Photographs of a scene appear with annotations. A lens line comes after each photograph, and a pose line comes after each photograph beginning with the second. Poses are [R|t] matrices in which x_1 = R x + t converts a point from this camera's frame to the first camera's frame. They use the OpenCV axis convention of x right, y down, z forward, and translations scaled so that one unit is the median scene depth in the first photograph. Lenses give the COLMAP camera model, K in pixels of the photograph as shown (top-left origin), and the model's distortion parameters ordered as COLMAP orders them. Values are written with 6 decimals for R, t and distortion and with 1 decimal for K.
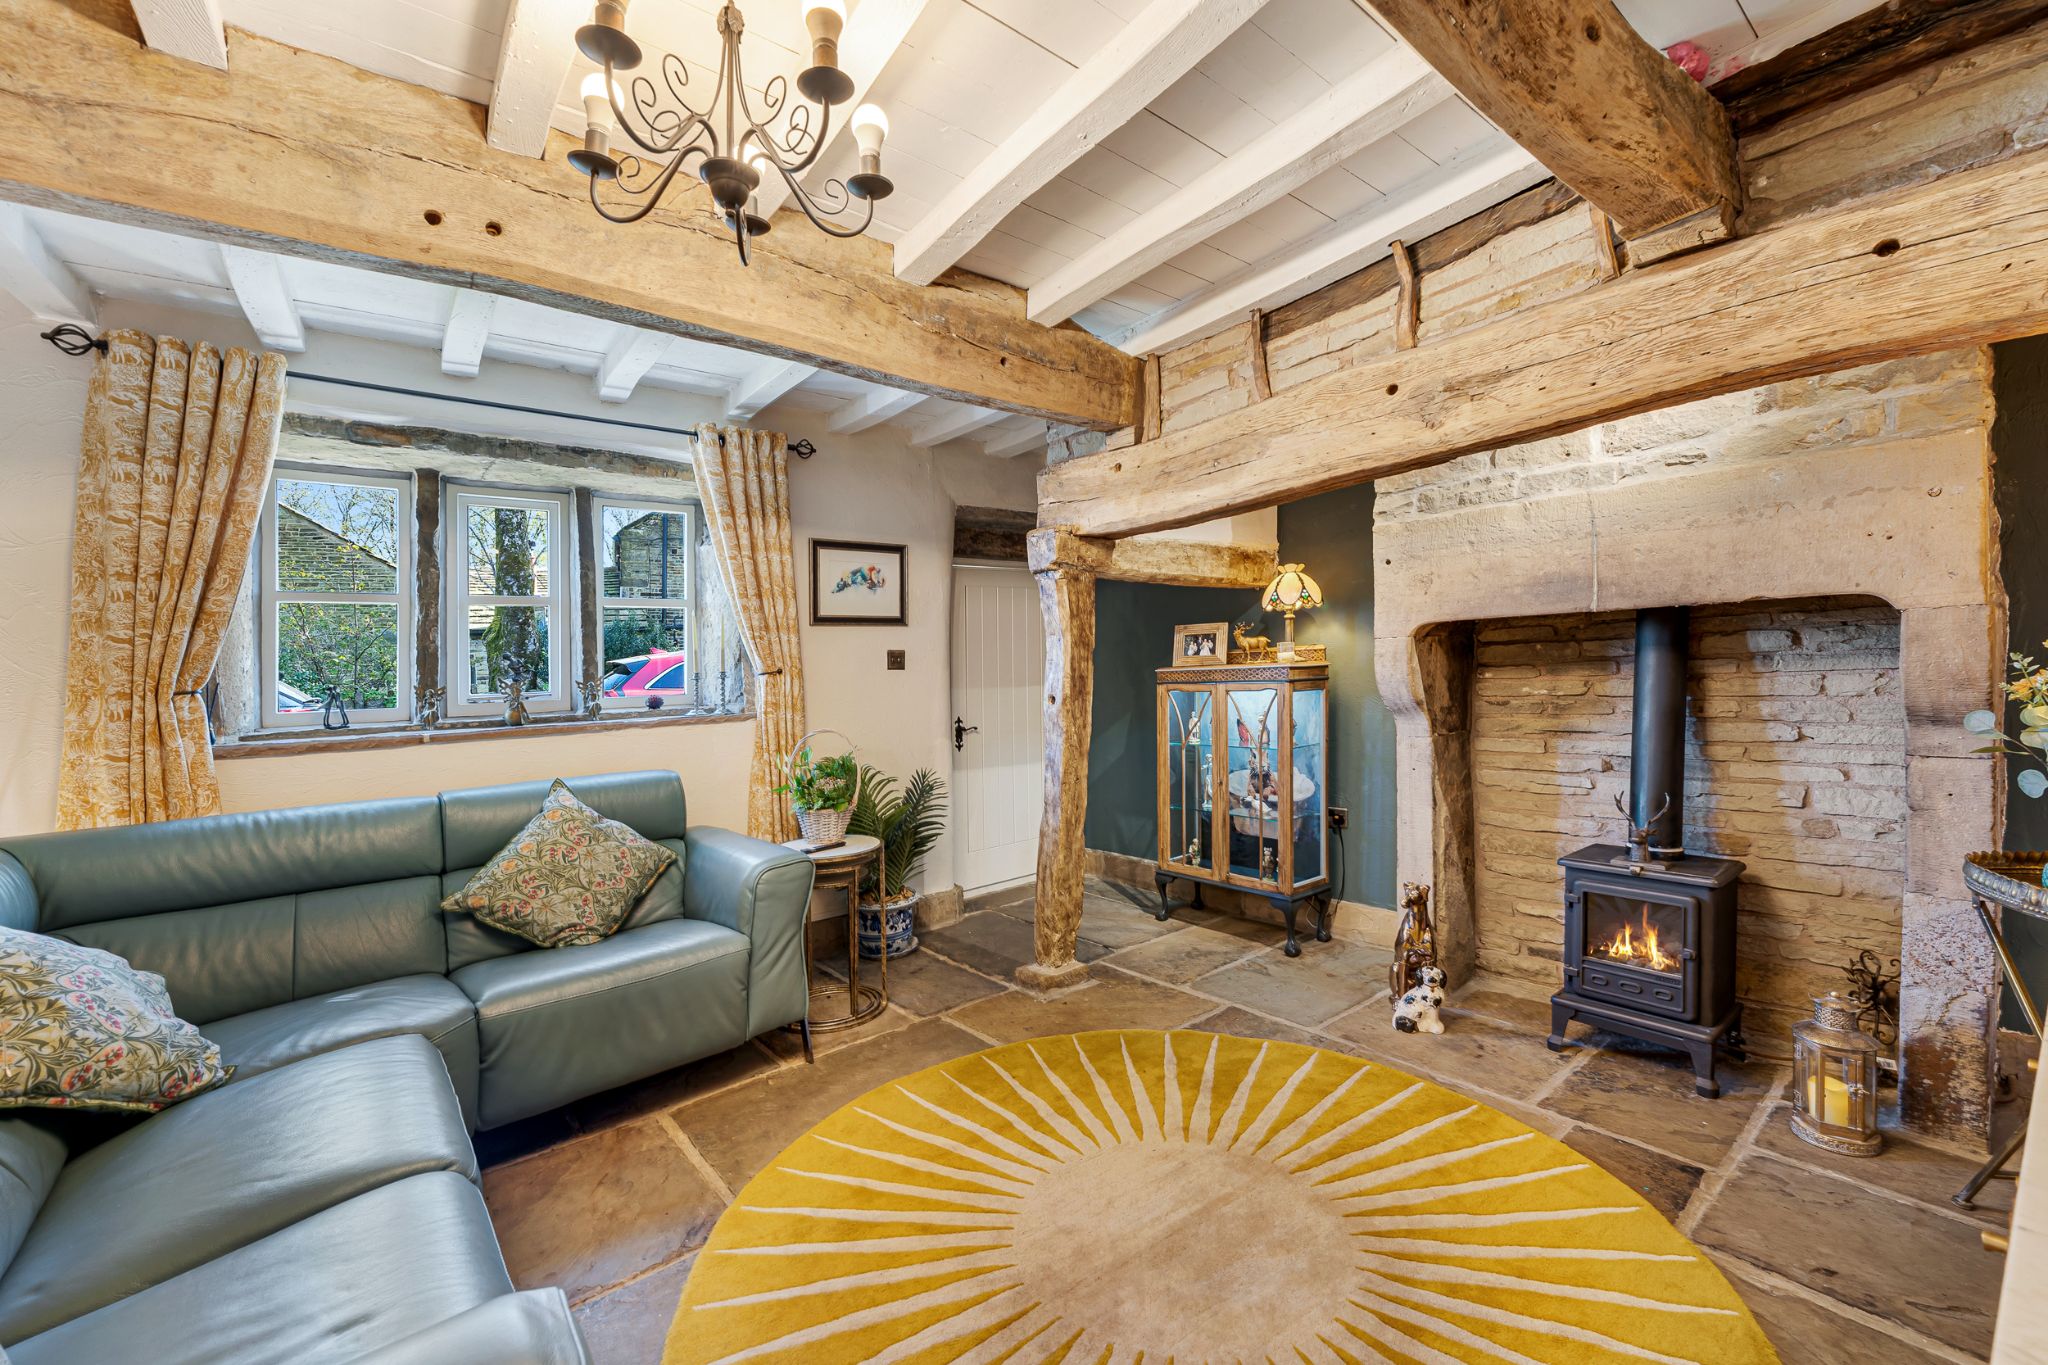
lens RADIAL K [[838.5, 0, 1041.7], [0, 838.5, 643.8], [0, 0, 1]] dist [0.010296, 0.000611]
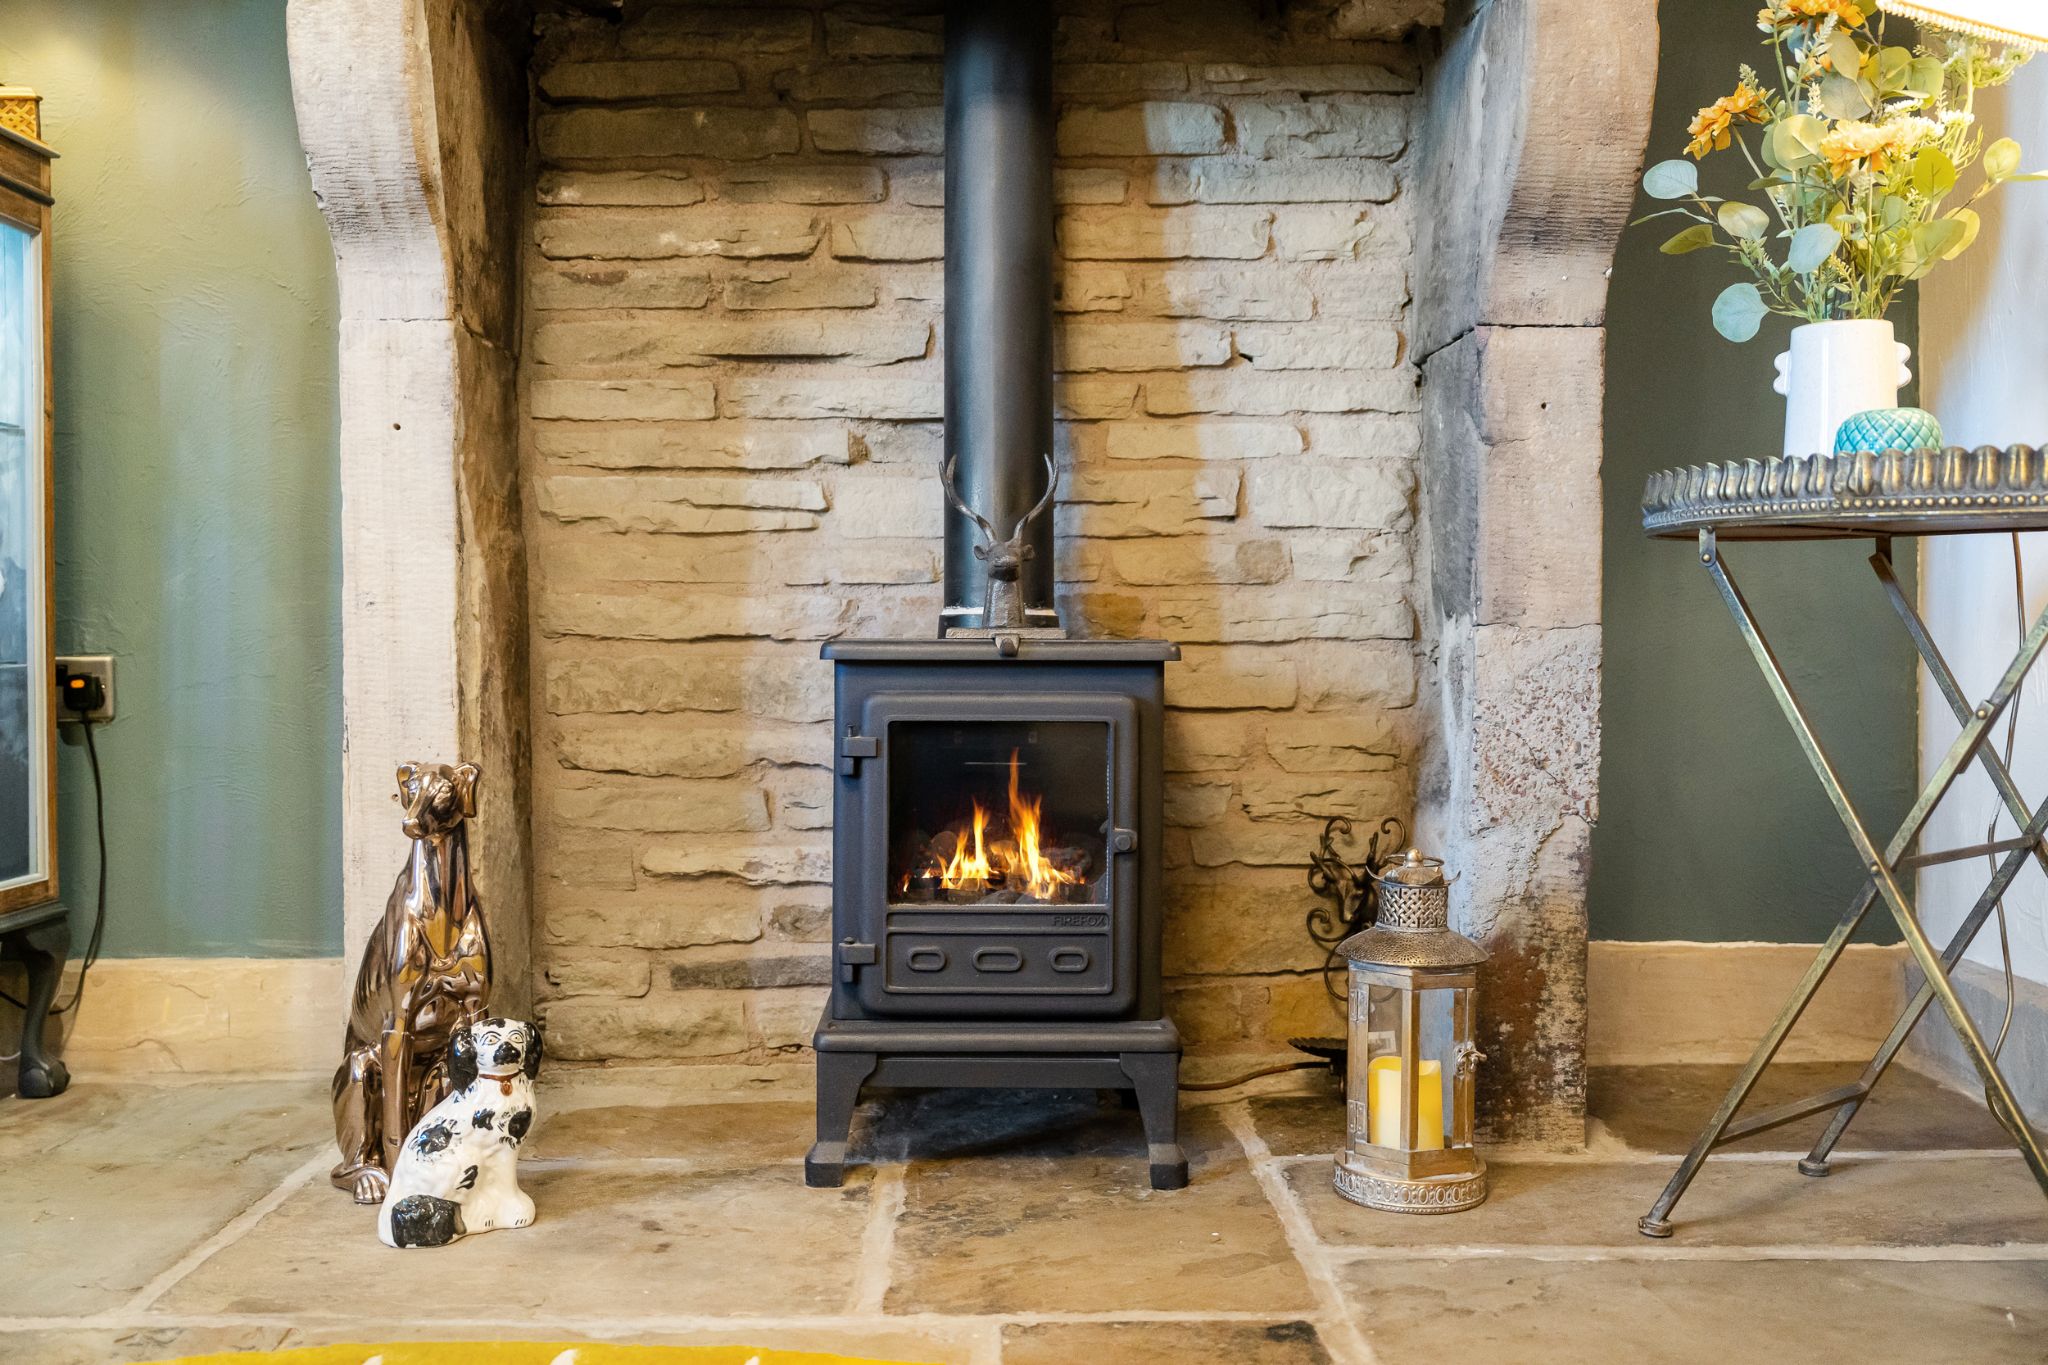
lens RADIAL K [[2049.4, 0, 1016.9], [0, 2049.4, 675.3], [0, 0, 1]] dist [-0.009300, 0.000000]
pose [[0.659136, -0.020415, 0.751746, 0.040198], [-0.022585, 0.998643, 0.046922, 0.227167], [-0.751684, -0.047906, 0.657781, 0.393162]]
